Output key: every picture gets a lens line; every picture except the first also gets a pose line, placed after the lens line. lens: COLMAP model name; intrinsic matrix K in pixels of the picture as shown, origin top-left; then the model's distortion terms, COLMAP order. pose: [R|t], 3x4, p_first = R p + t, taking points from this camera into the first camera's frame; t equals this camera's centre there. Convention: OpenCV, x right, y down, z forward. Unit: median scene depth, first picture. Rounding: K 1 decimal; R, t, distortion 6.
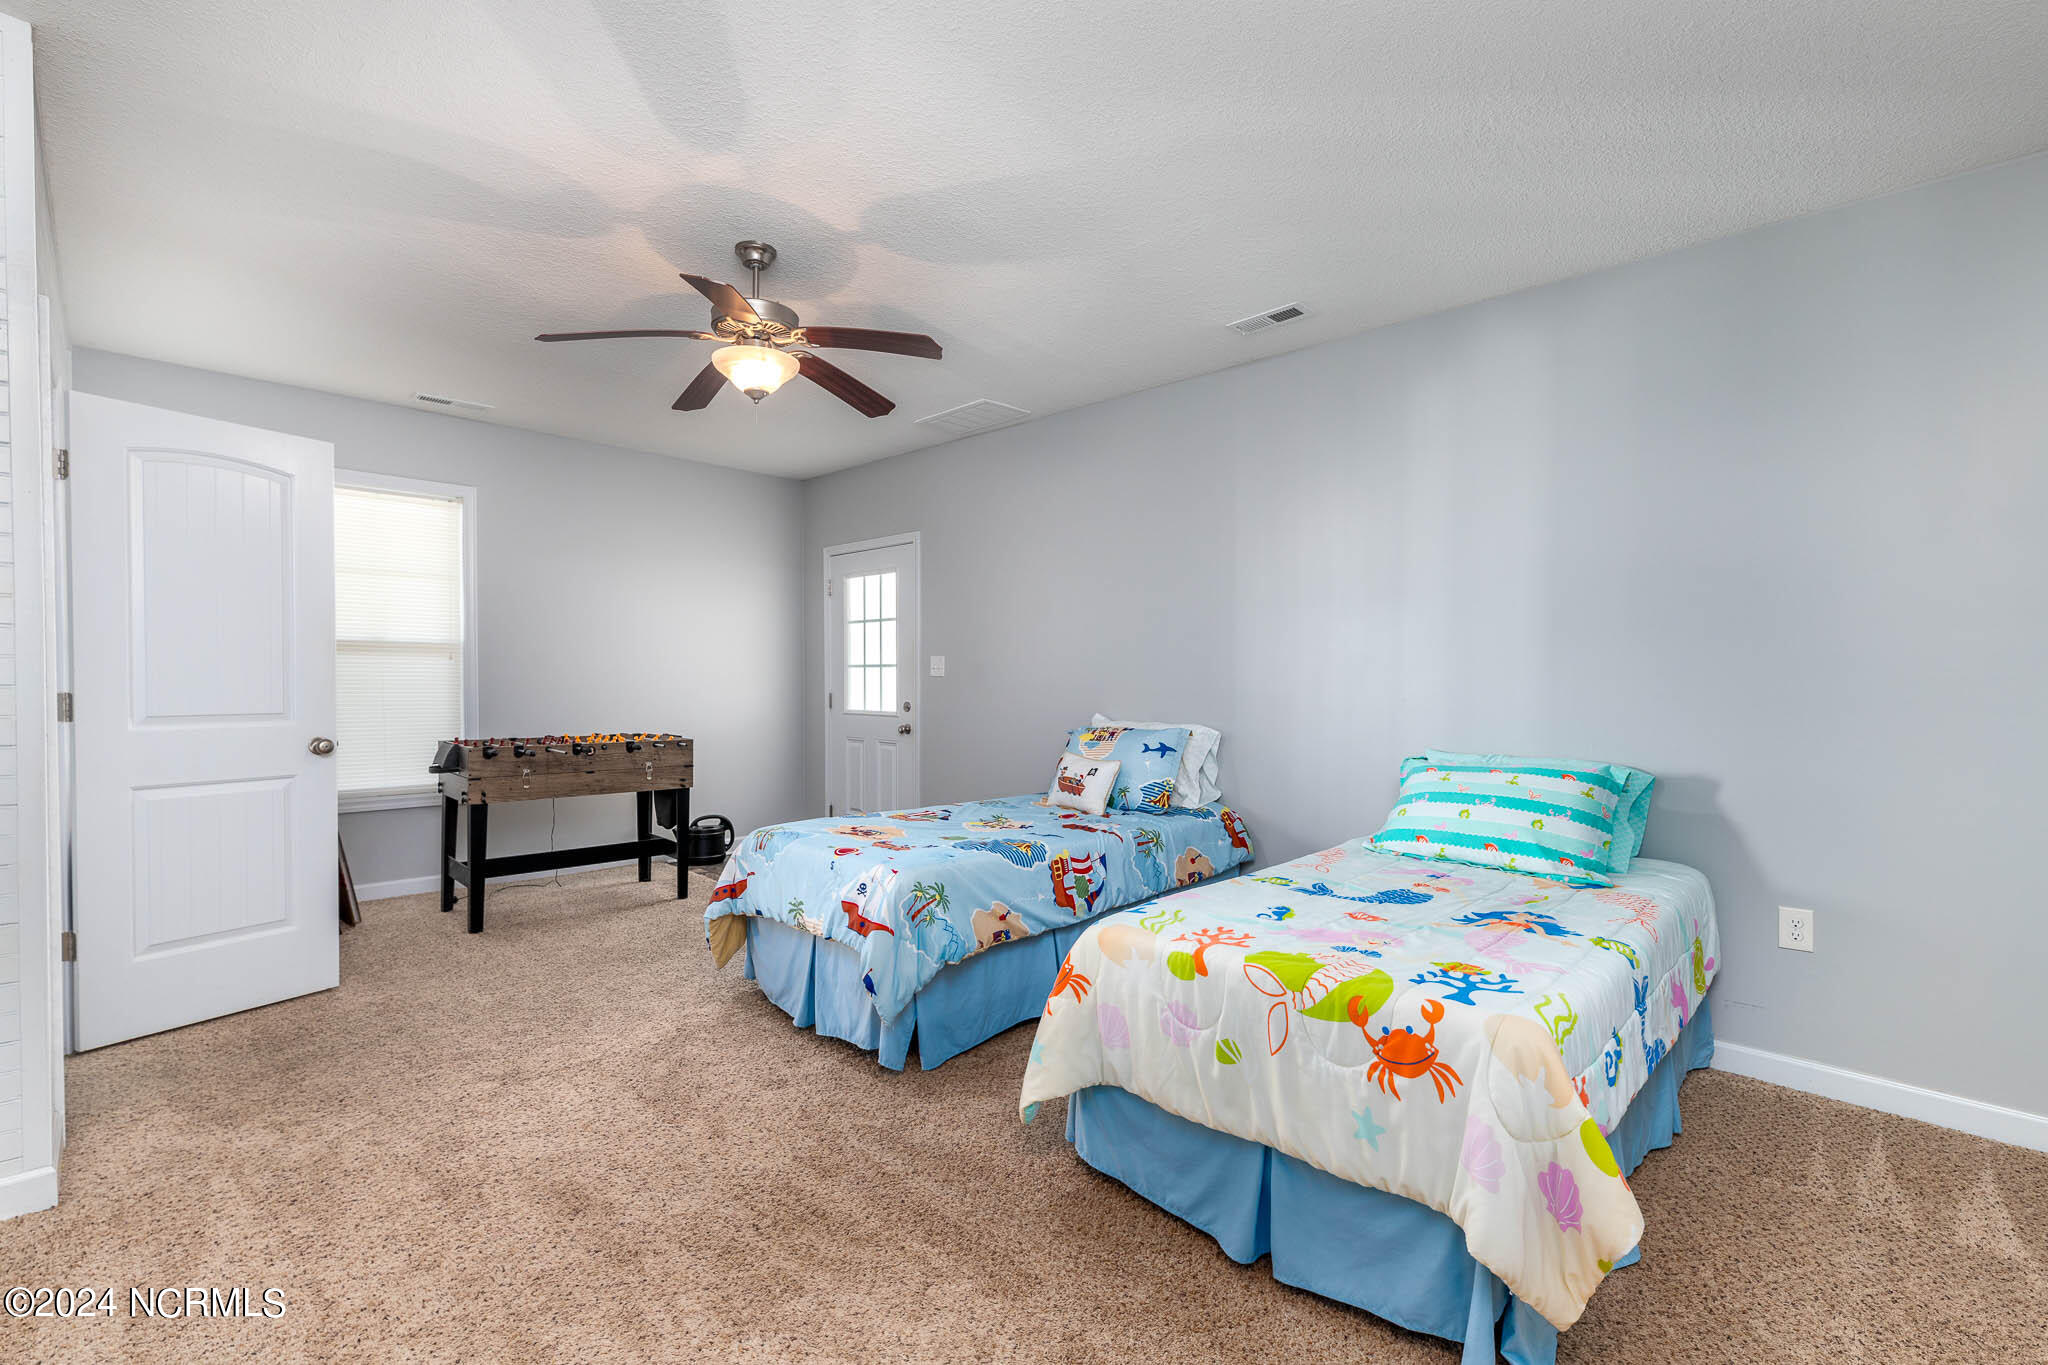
lens RADIAL K [[901.5, 0, 1018.7], [0, 901.5, 680.8], [0, 0, 1]] dist [0.000497, -0.000101]
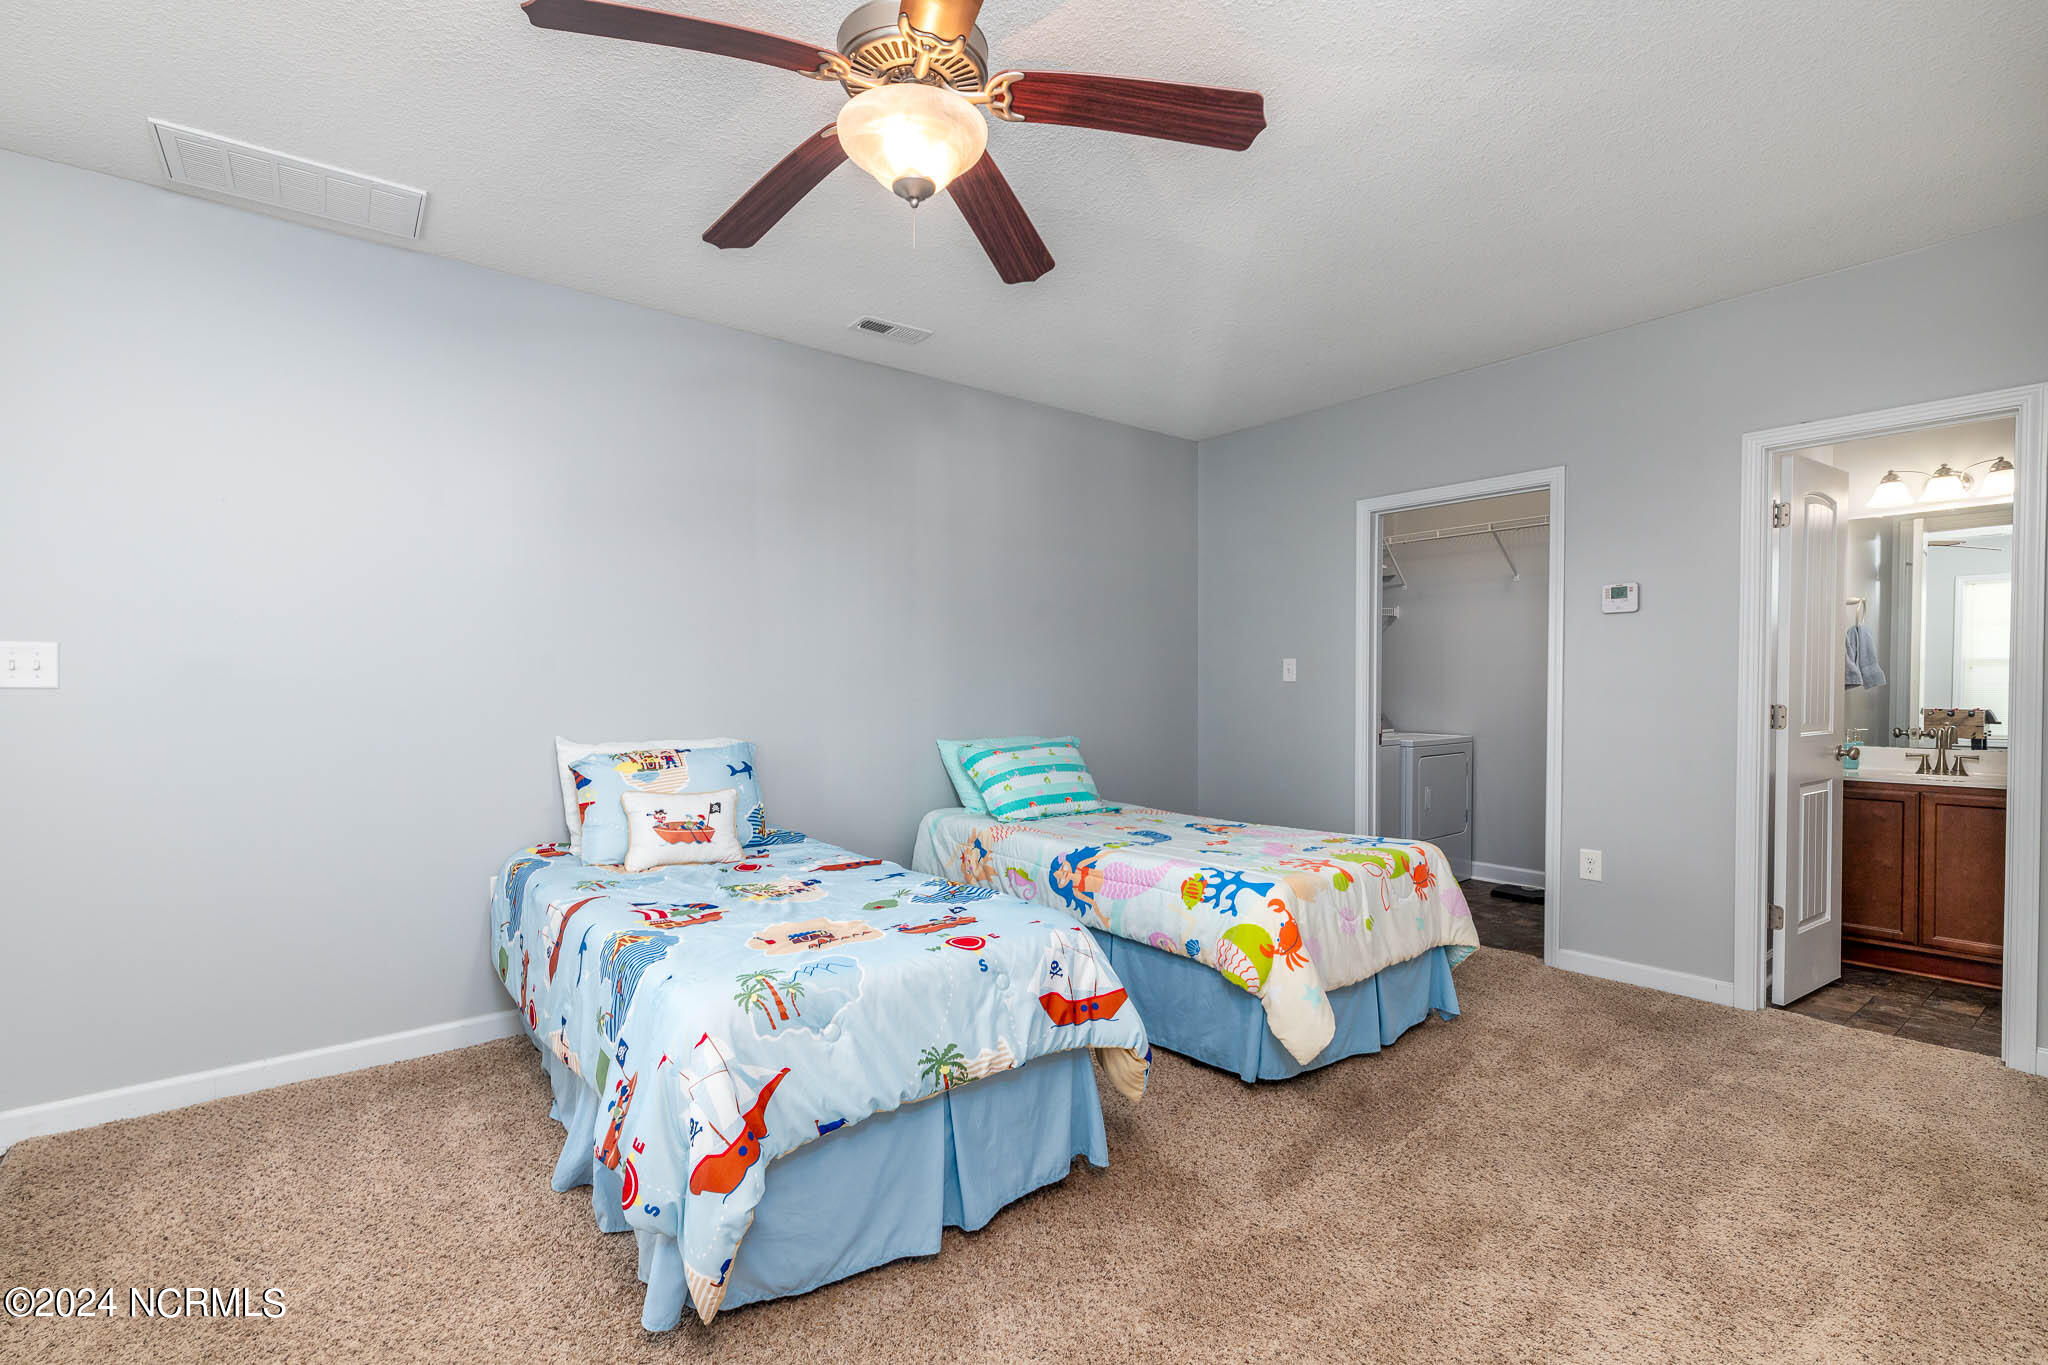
lens RADIAL K [[901.5, 0, 1018.6], [0, 901.5, 682.4], [0, 0, 1]] dist [0.000497, -0.000101]
pose [[0.124089, -0.013454, 0.992180, -0.859634], [0.006733, 0.999896, 0.012717, -0.017573], [-0.992248, 0.005102, 0.124166, 0.872050]]
